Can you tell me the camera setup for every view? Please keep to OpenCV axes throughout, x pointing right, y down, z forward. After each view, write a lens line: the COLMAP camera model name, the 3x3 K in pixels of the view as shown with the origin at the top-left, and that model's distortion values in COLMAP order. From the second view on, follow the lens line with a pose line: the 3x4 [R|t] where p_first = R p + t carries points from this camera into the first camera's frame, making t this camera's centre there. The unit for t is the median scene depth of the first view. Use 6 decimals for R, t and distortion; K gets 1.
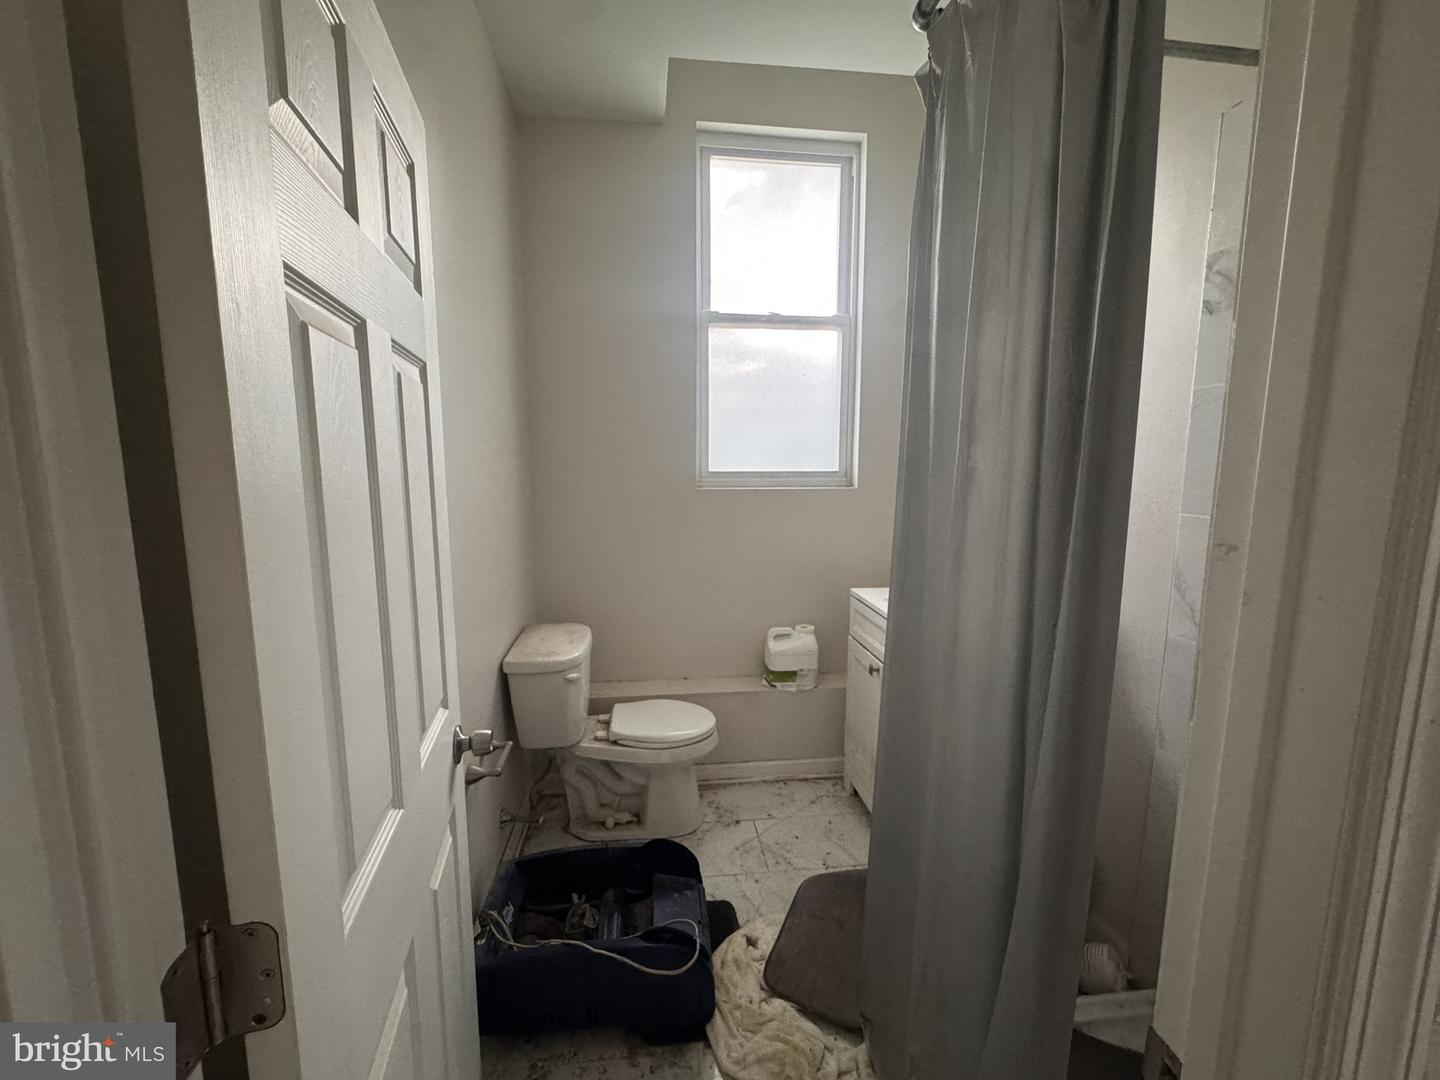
lens RADIAL K [[610.6, 0, 718.2], [0, 610.6, 542.5], [0, 0, 1]] dist [-0.003886, -0.000039]
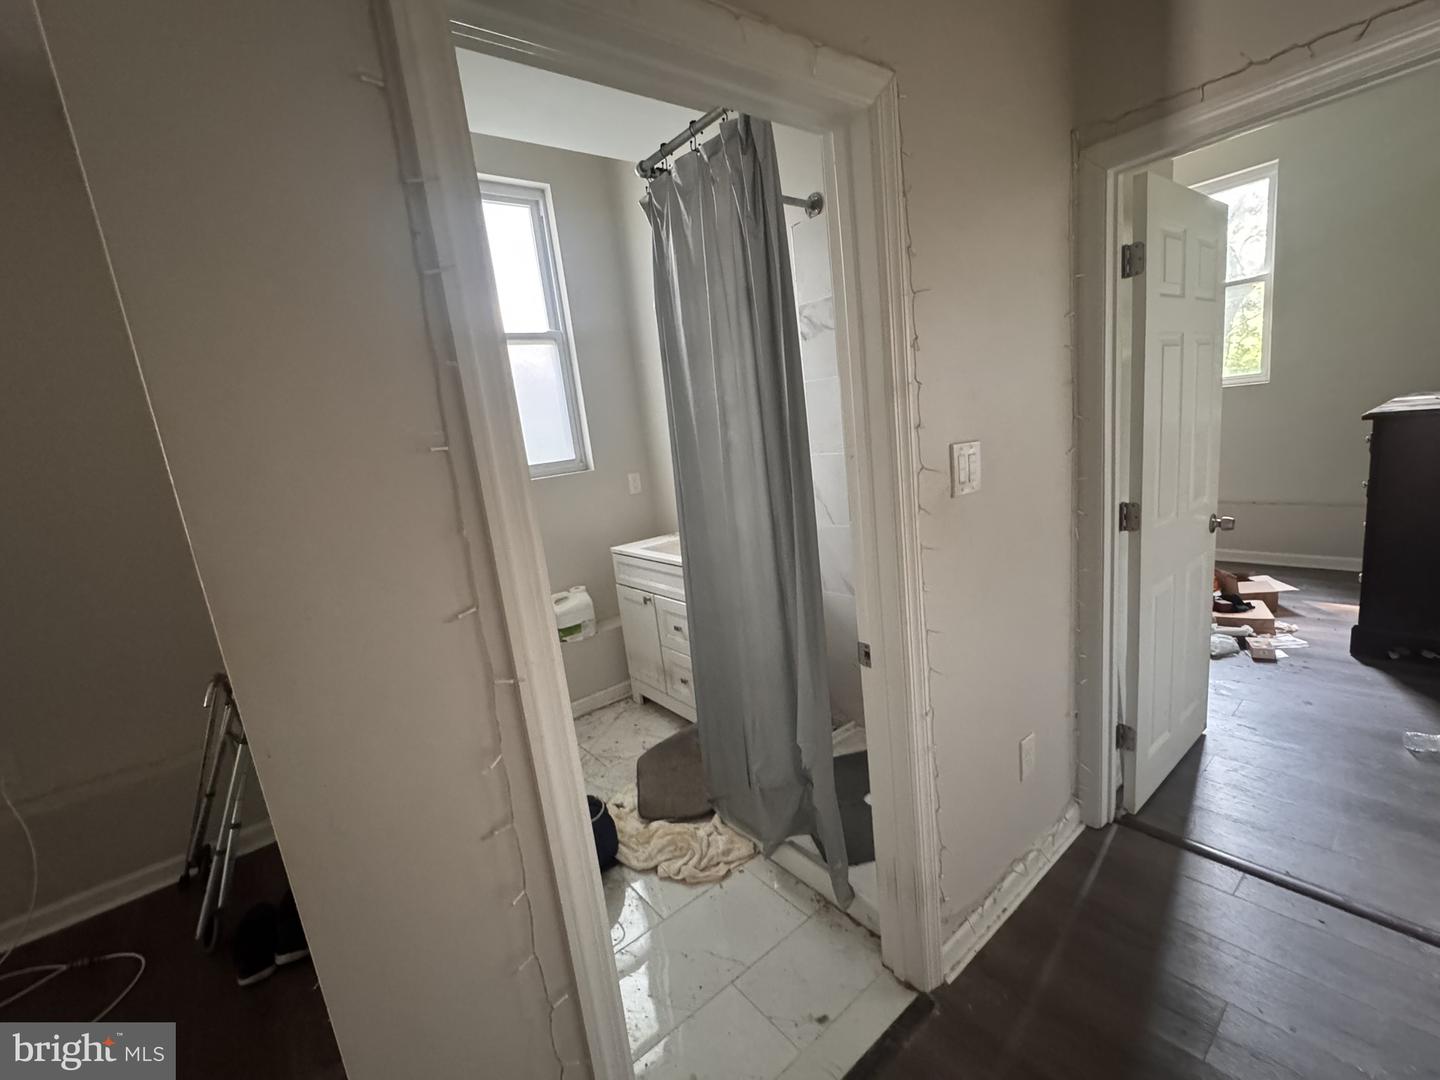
lens RADIAL K [[610.6, 0, 718.2], [0, 610.6, 542.5], [0, 0, 1]] dist [-0.003886, -0.000039]
pose [[0.845698, -0.196214, 0.496281, -0.218501], [0.186056, 0.980013, 0.070414, 0.015850], [-0.500178, 0.032787, 0.865302, -0.211238]]
